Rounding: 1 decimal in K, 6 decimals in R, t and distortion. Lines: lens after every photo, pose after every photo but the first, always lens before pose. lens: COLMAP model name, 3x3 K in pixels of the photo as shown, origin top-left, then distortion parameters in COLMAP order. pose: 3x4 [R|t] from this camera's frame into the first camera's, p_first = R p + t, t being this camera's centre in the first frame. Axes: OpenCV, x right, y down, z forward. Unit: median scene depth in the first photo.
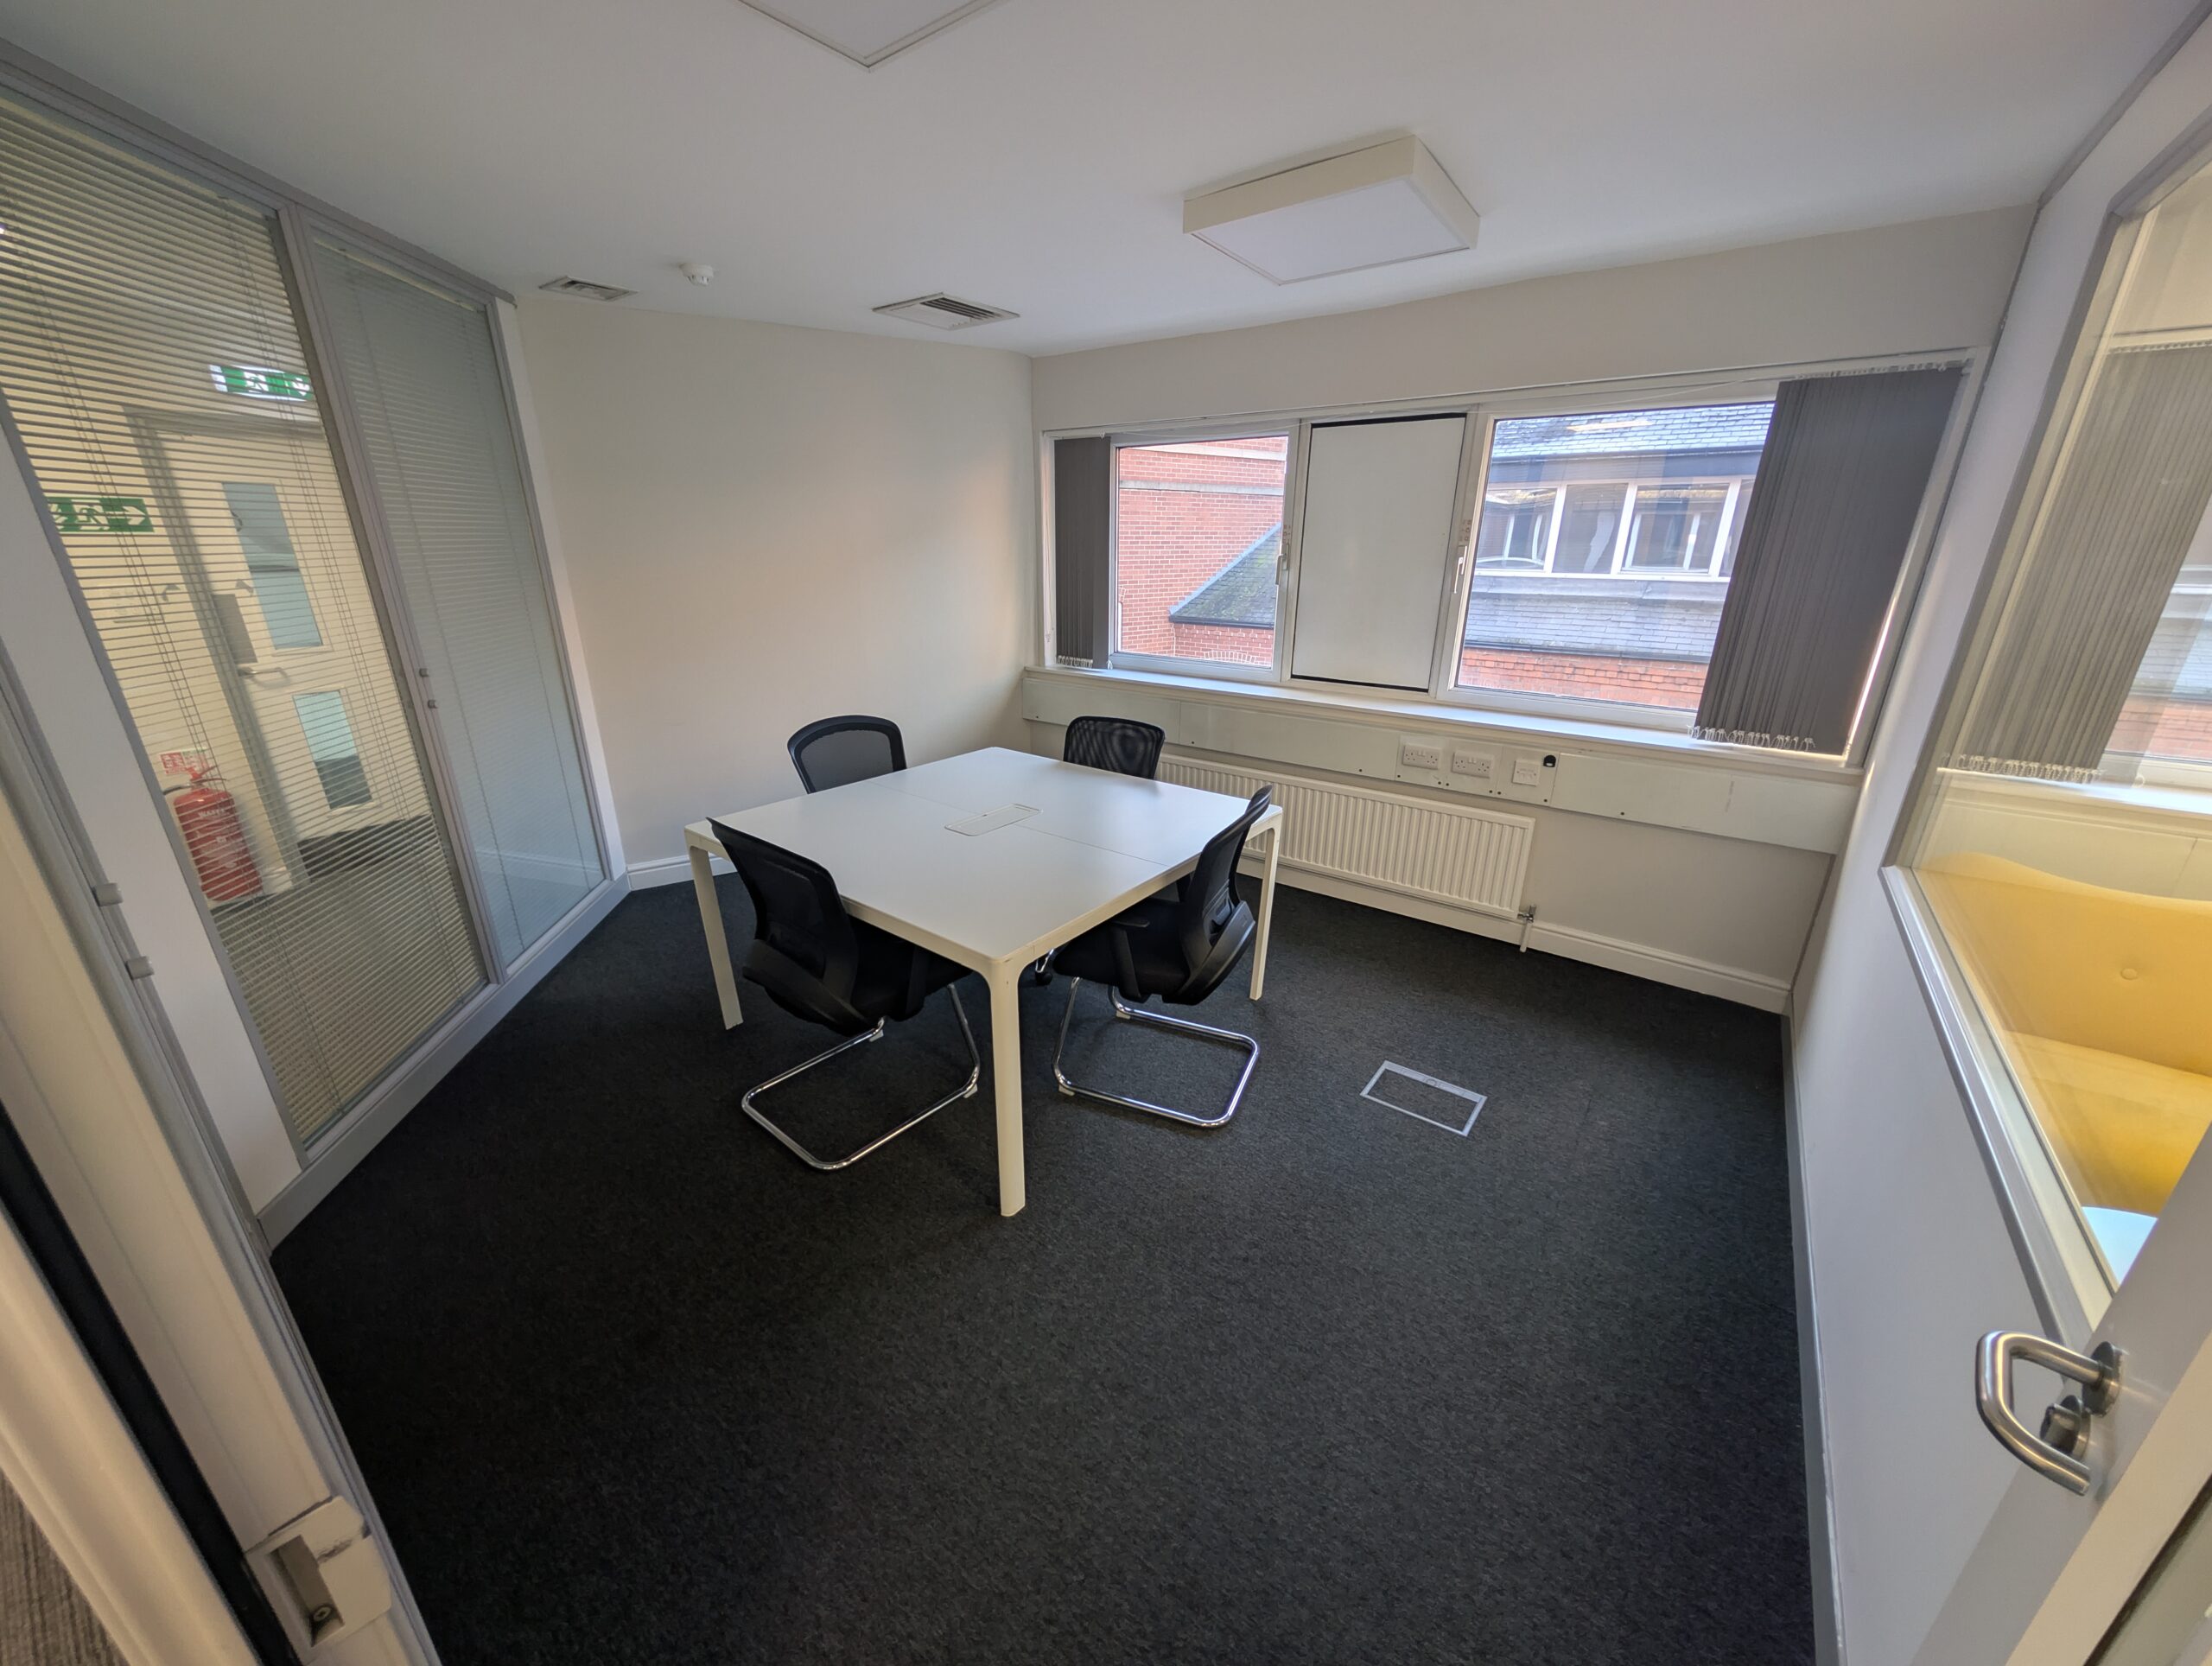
lens RADIAL K [[836.4, 0, 1100.2], [0, 836.4, 835.4], [0, 0, 1]] dist [-0.000432, 0.000001]
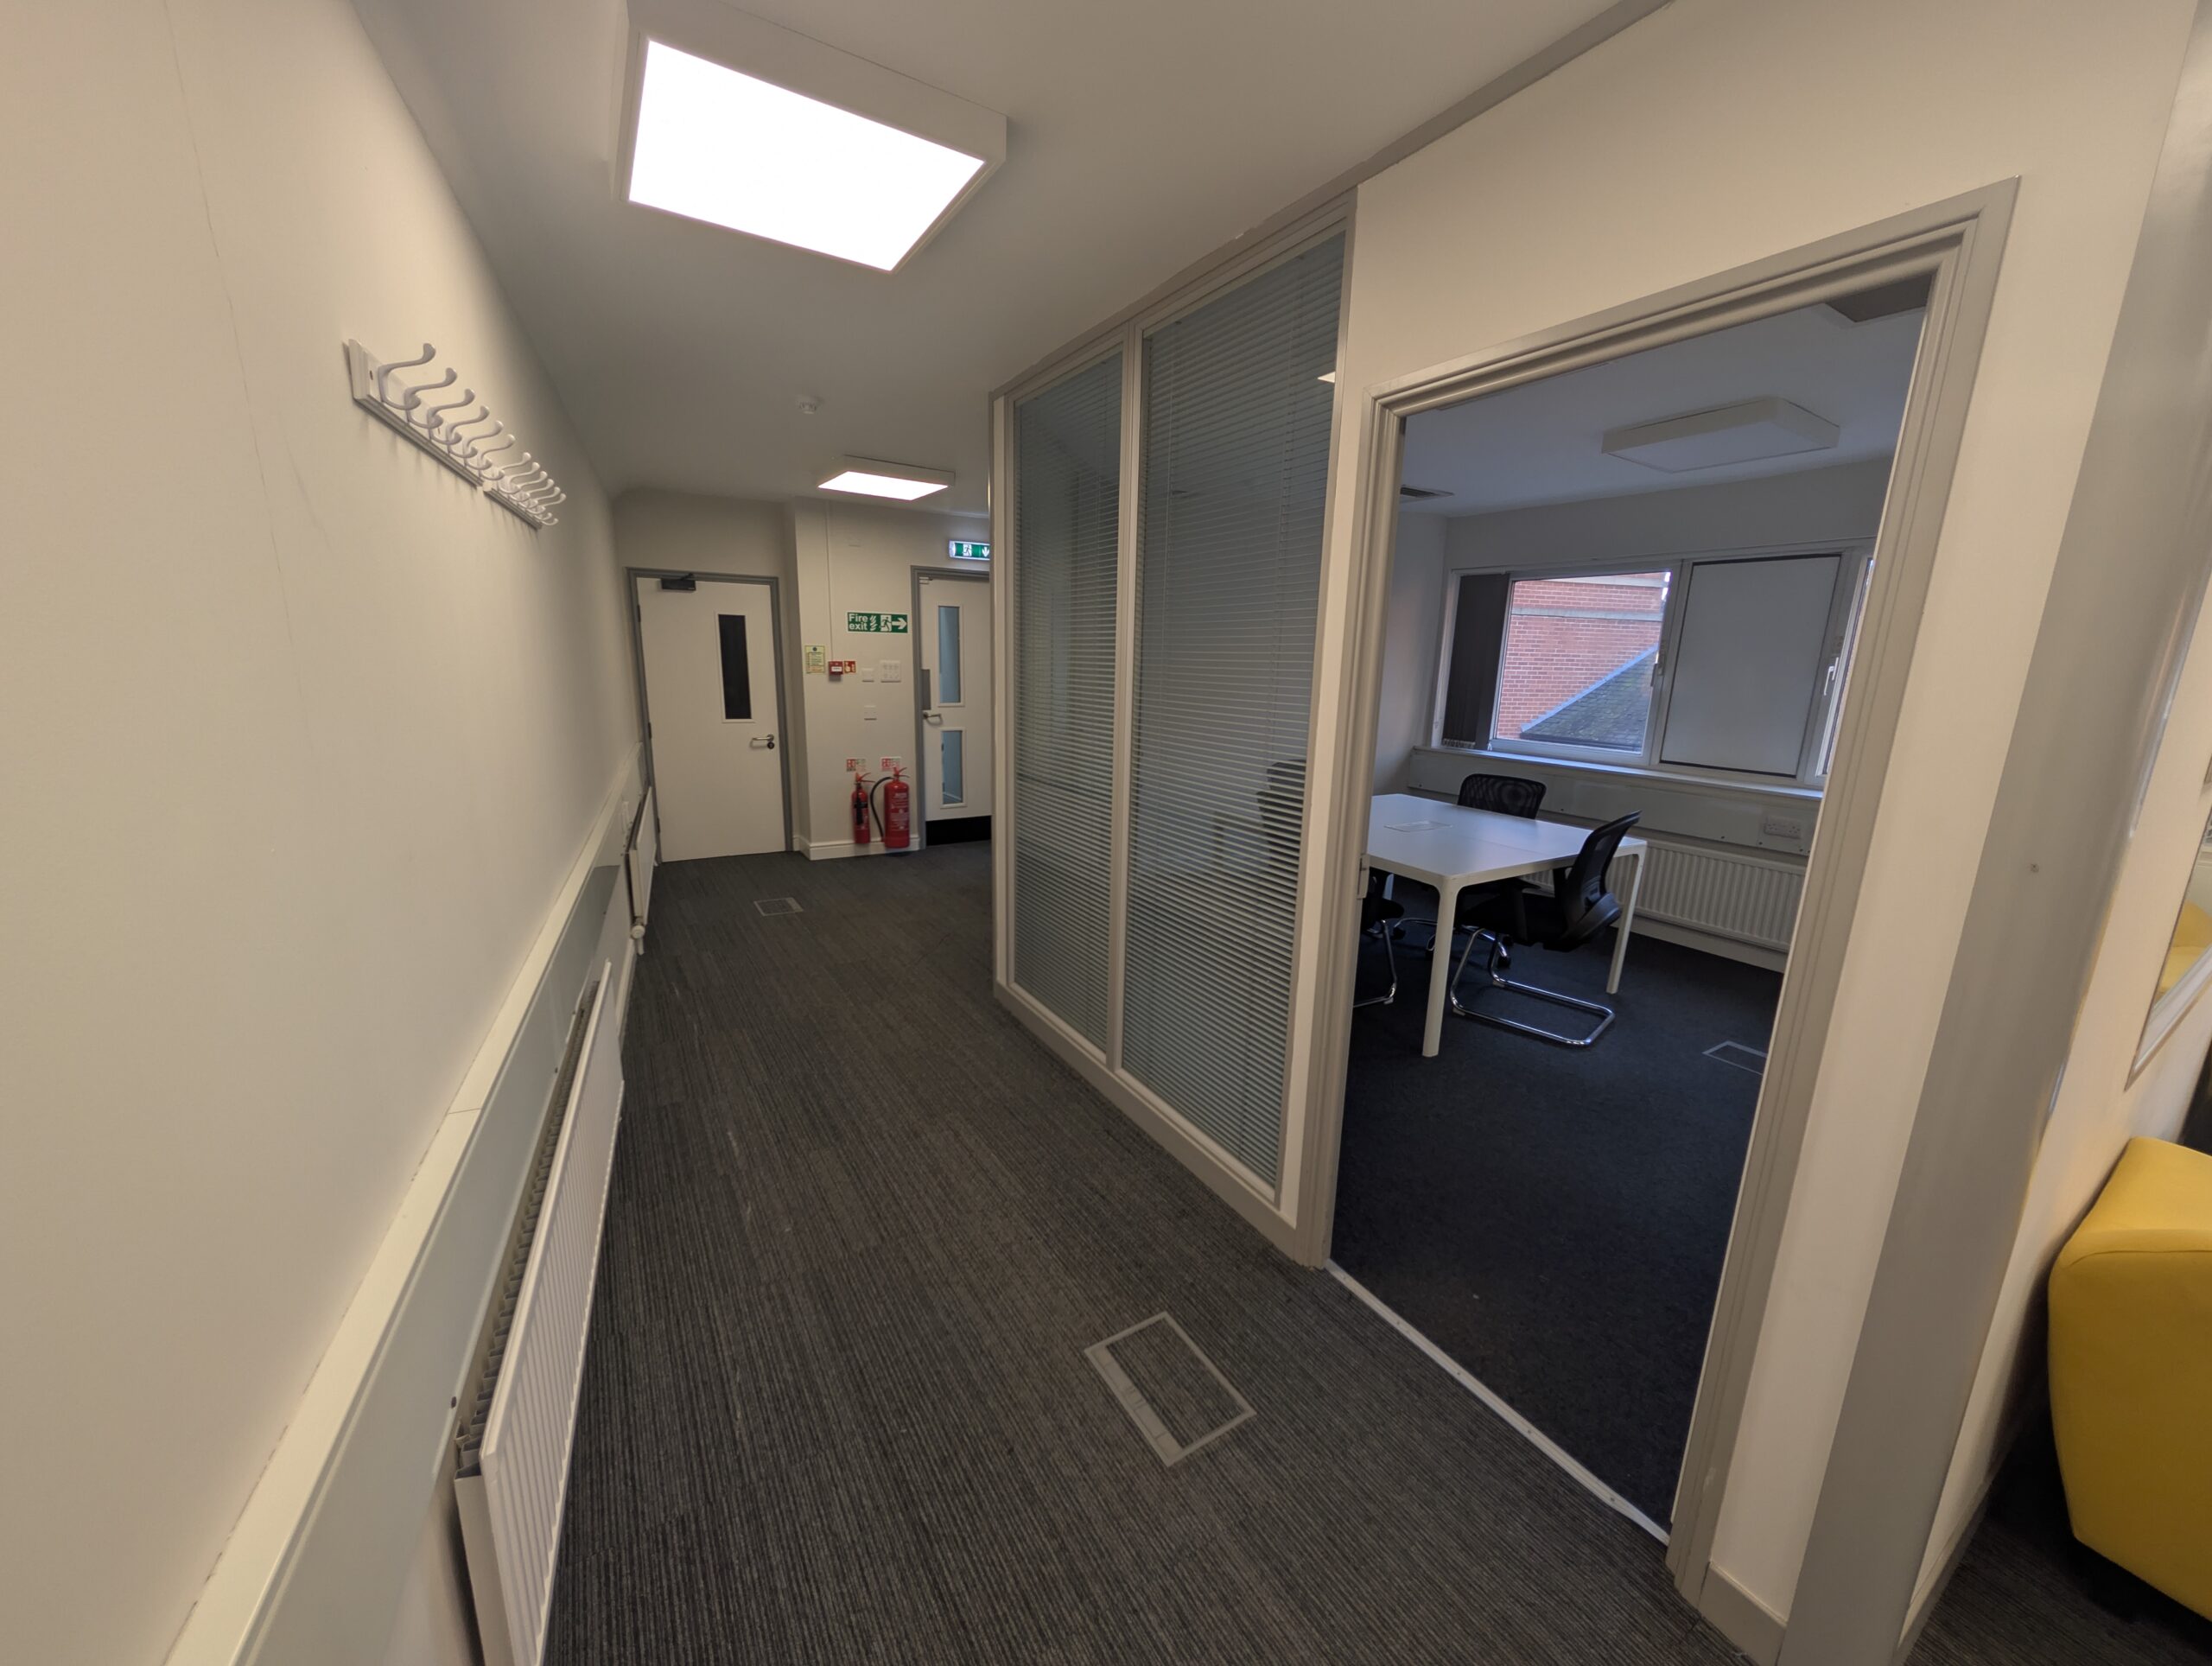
lens RADIAL K [[836.4, 0, 1100.2], [0, 836.4, 835.4], [0, 0, 1]] dist [-0.000432, 0.000001]
pose [[0.931170, 0.097083, -0.351422, -0.079181], [-0.143241, 0.983803, -0.107767, 0.143788], [0.335268, 0.150687, 0.929994, -0.334337]]
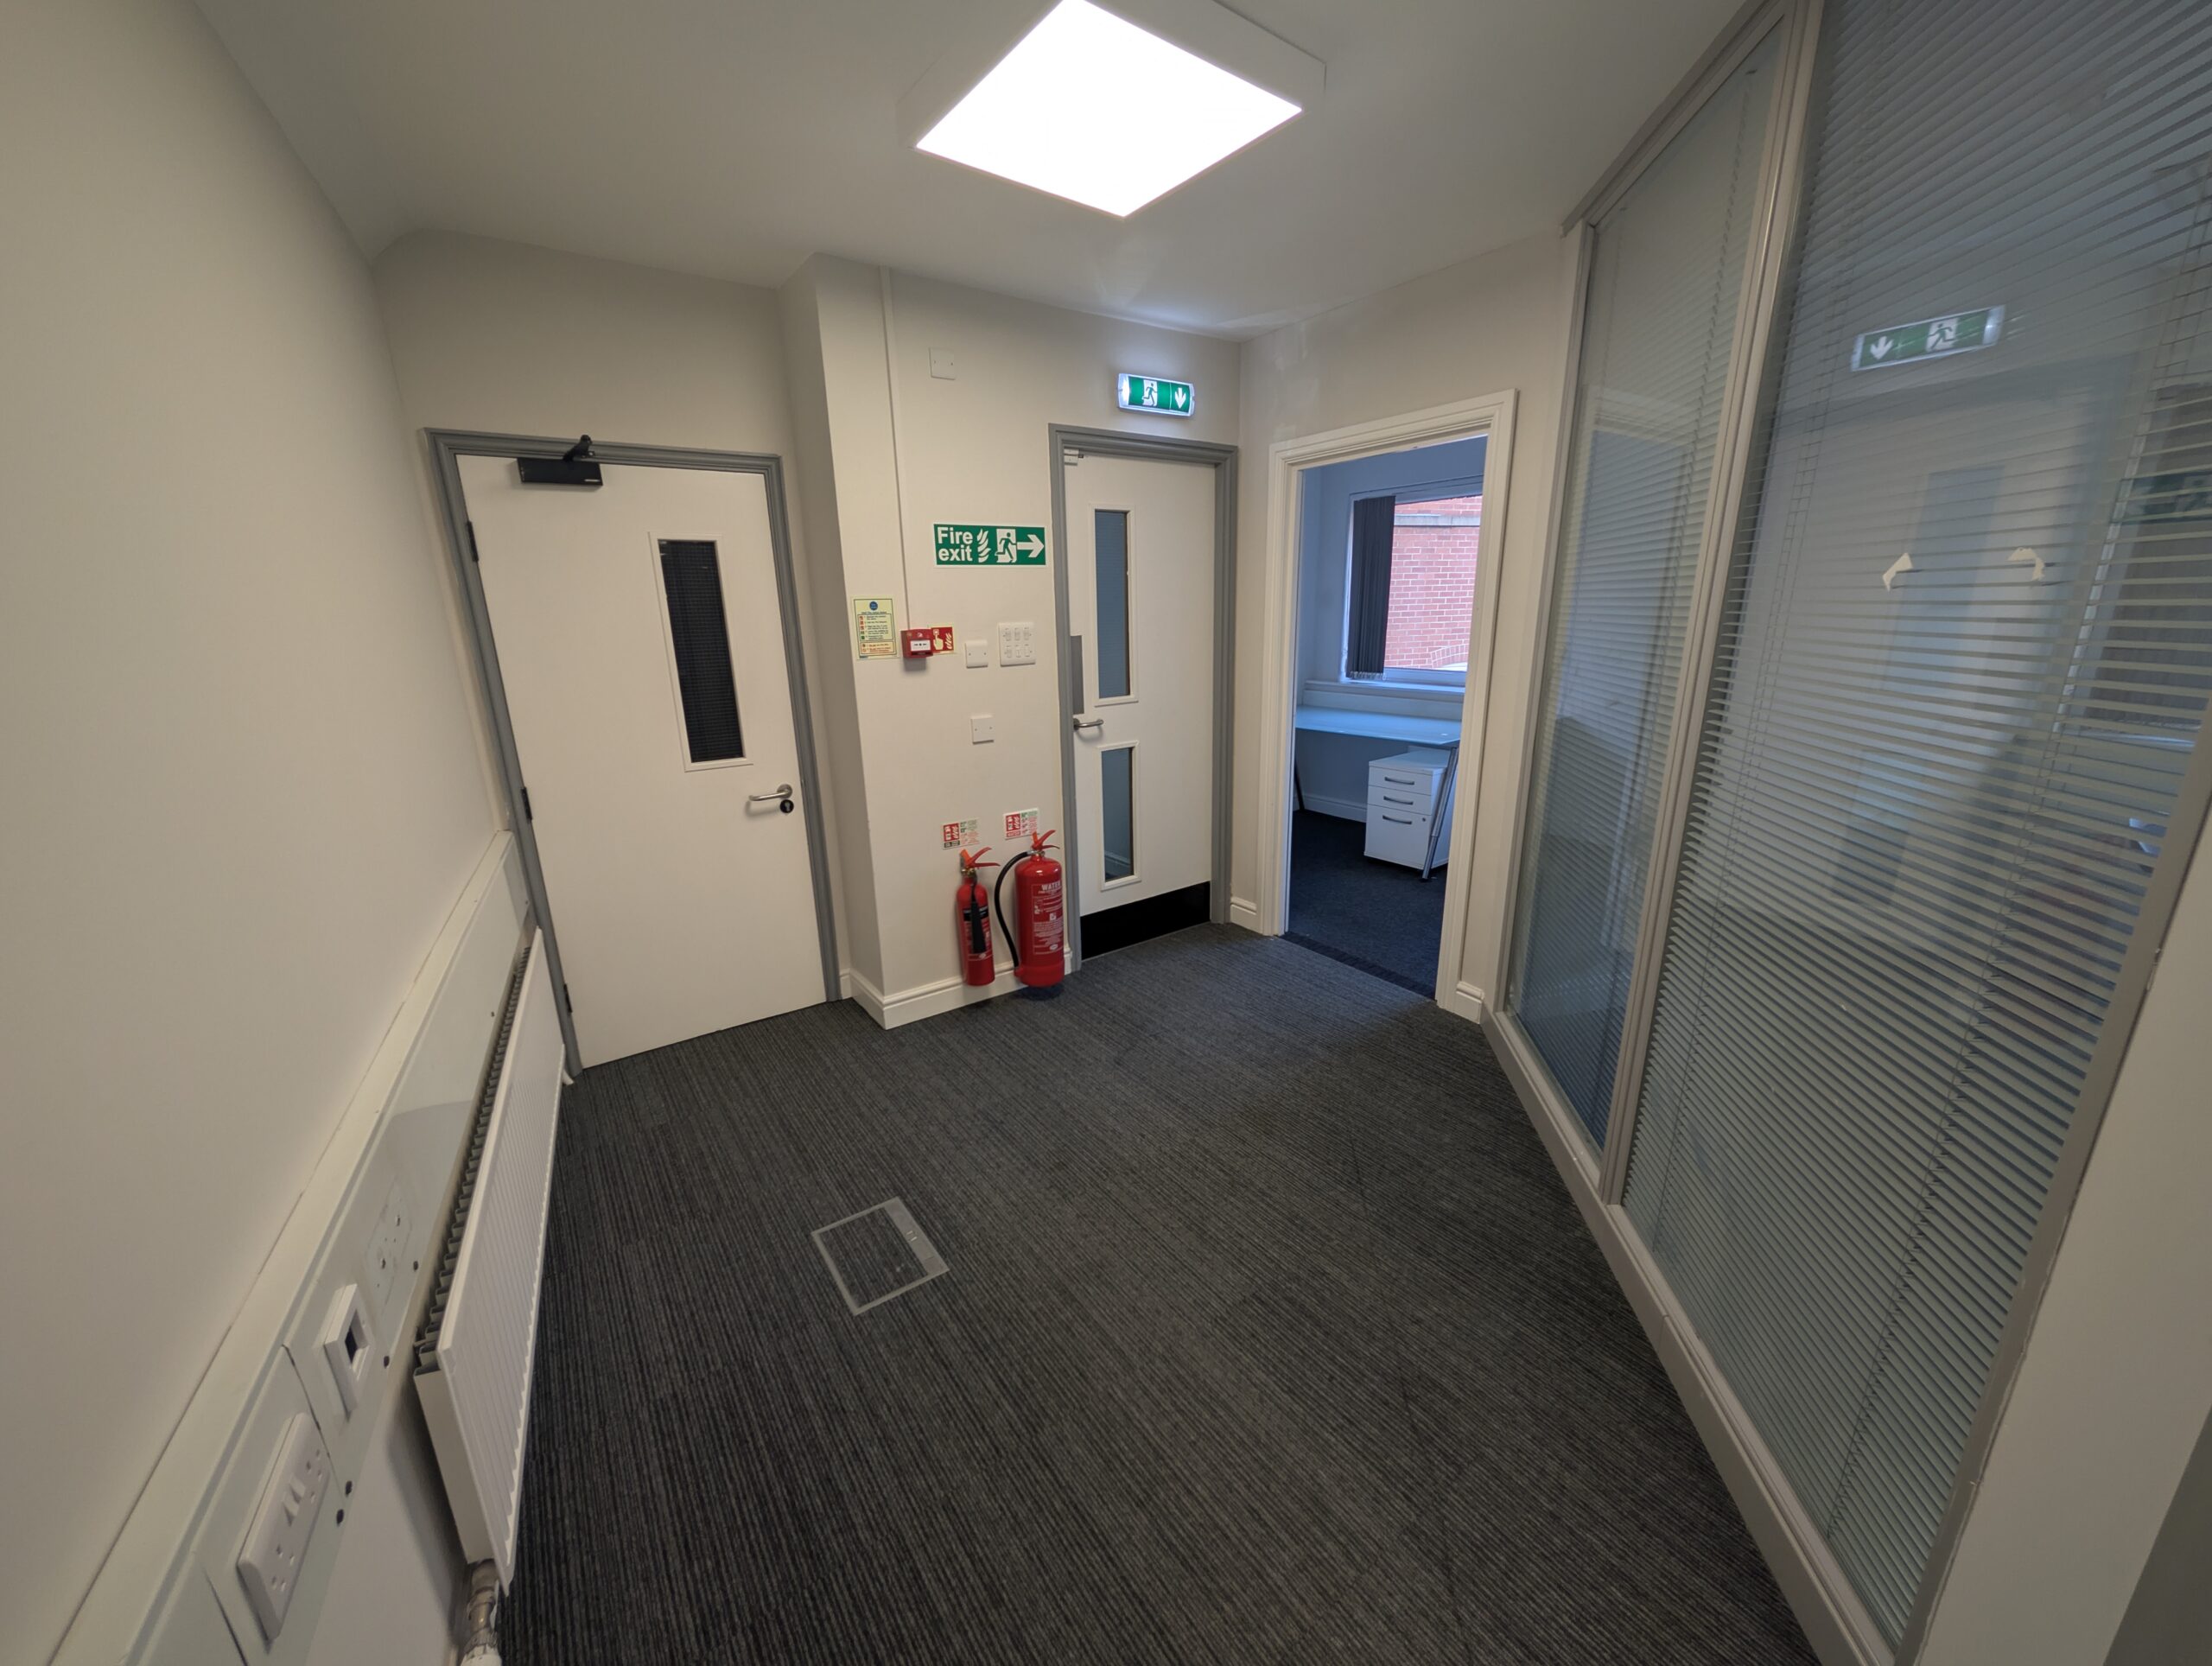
lens RADIAL K [[836.4, 0, 1100.2], [0, 836.4, 835.4], [0, 0, 1]] dist [-0.000432, 0.000001]
pose [[0.952372, 0.055746, -0.299801, -0.625003], [-0.077924, 0.994997, -0.062525, -0.024426], [0.294816, 0.082909, 0.951951, 0.161568]]
